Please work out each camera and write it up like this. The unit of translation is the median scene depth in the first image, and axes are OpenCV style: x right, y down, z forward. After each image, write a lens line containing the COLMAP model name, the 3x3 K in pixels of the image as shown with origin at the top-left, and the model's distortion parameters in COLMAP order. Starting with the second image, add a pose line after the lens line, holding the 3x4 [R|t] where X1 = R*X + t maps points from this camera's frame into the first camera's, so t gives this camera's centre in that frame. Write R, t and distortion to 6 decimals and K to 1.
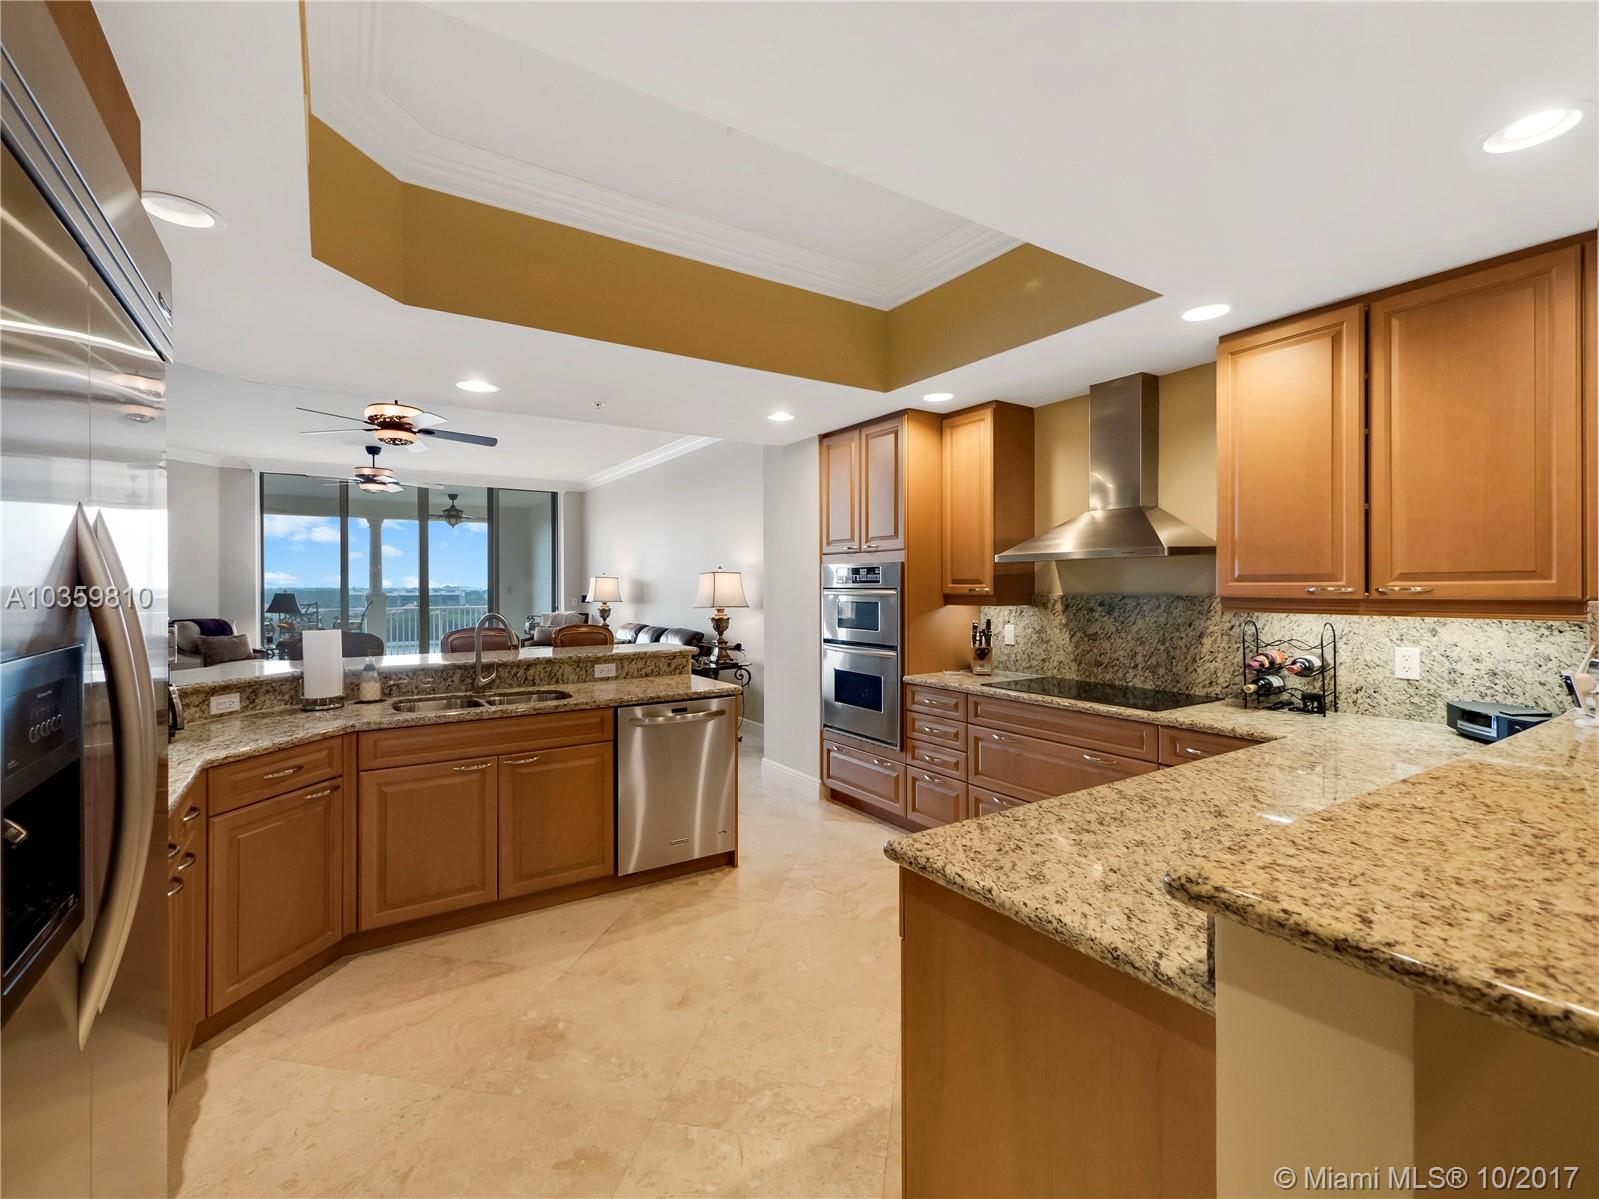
lens RADIAL K [[685.1, 0, 799.6], [0, 685.1, 588.4], [0, 0, 1]] dist [0.003142, 0.000903]
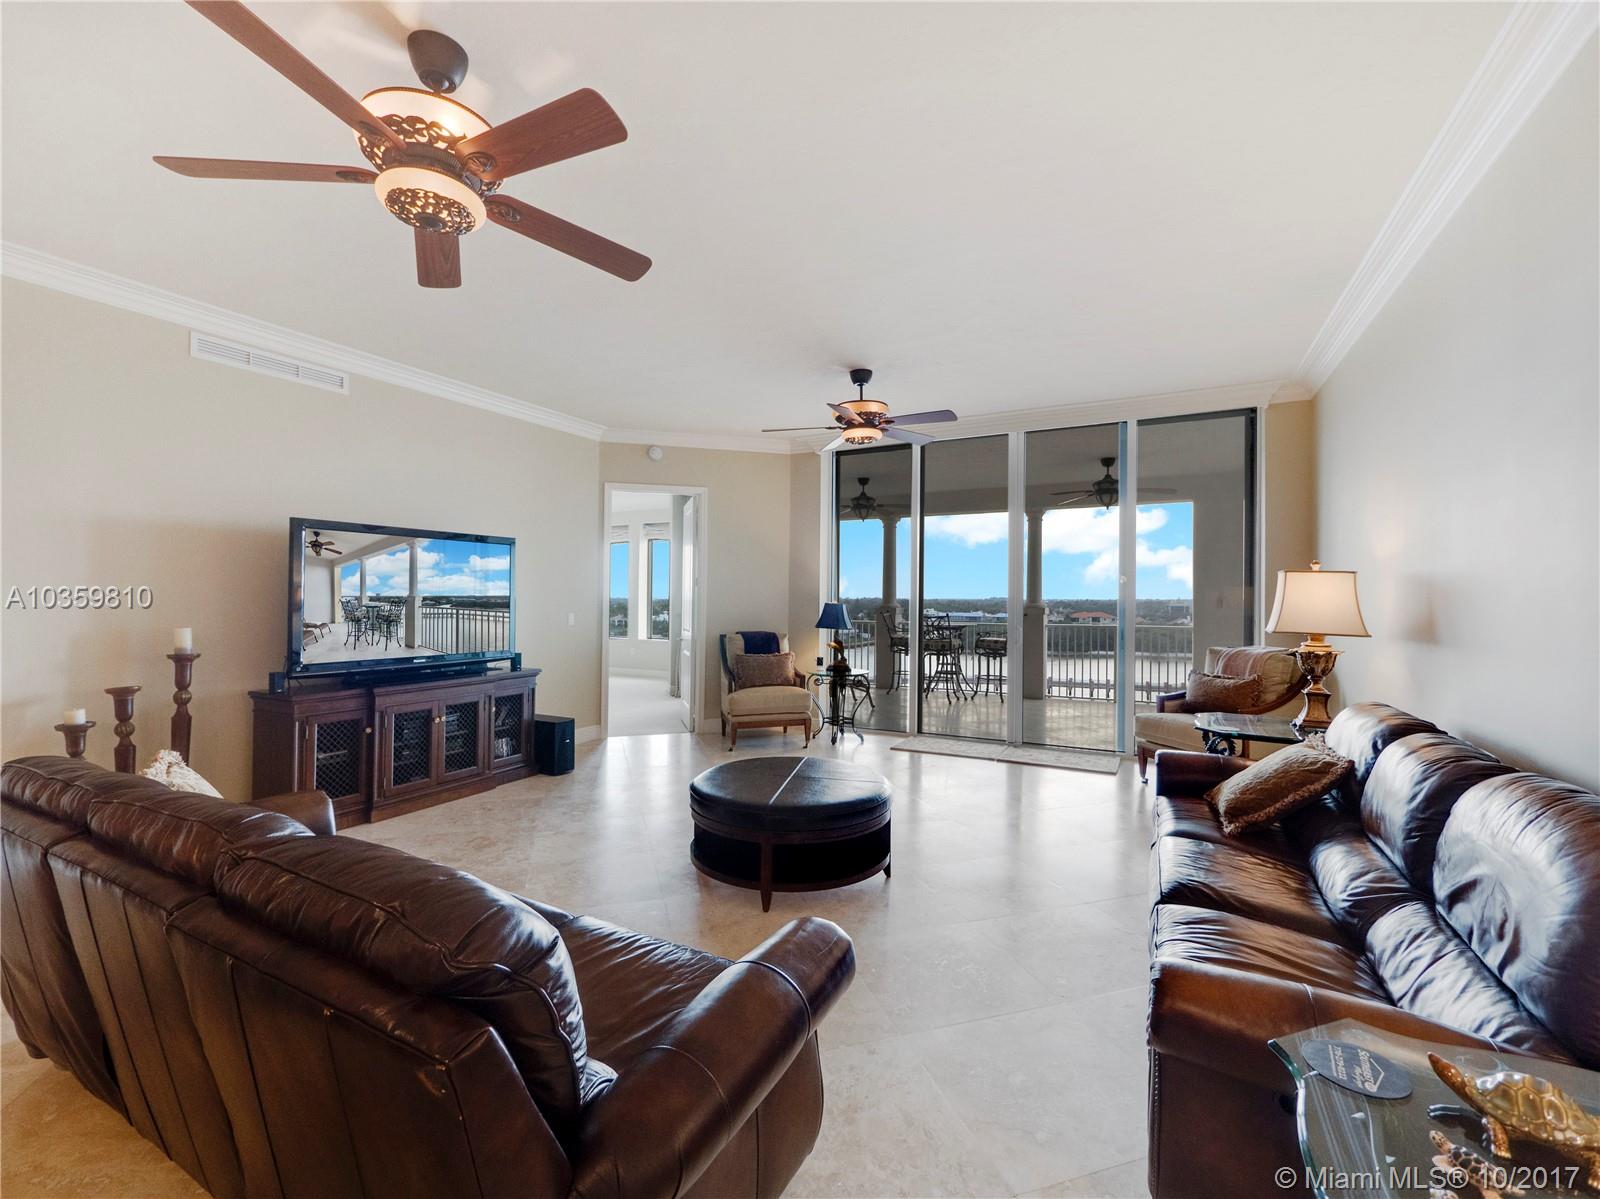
lens RADIAL K [[685.6, 0, 788.2], [0, 685.6, 607.2], [0, 0, 1]] dist [0.003142, 0.000903]
pose [[0.469630, 0.017746, -0.882685, -0.260342], [-0.007664, 0.999842, 0.016023, 0.000576], [0.882830, -0.000760, 0.469691, 1.757507]]
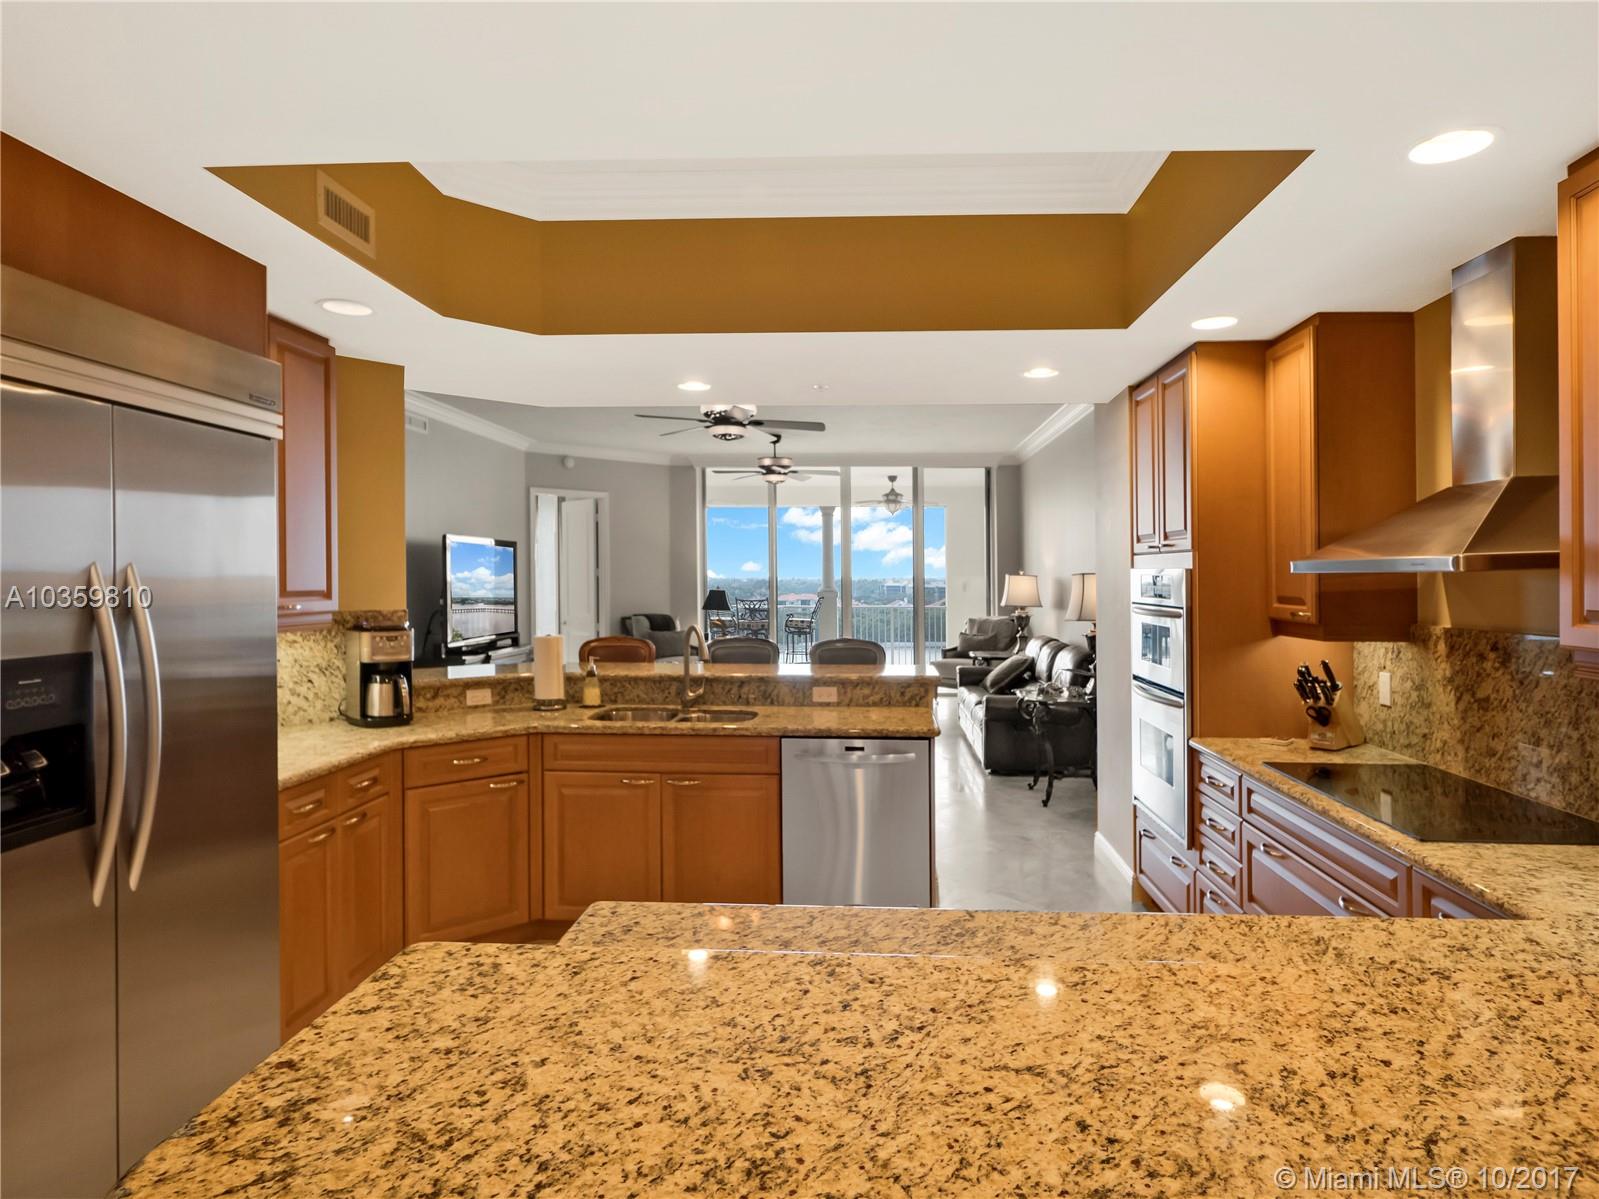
lens RADIAL K [[929.8, 0, 858.1], [0, 929.8, 582.4], [0, 0, 1]] dist [-0.001924, 0.003158]
pose [[0.821247, 0.010895, -0.570469, 0.525578], [-0.010051, 0.999939, 0.004627, -0.034758], [0.570485, 0.001934, 0.821306, 0.076031]]
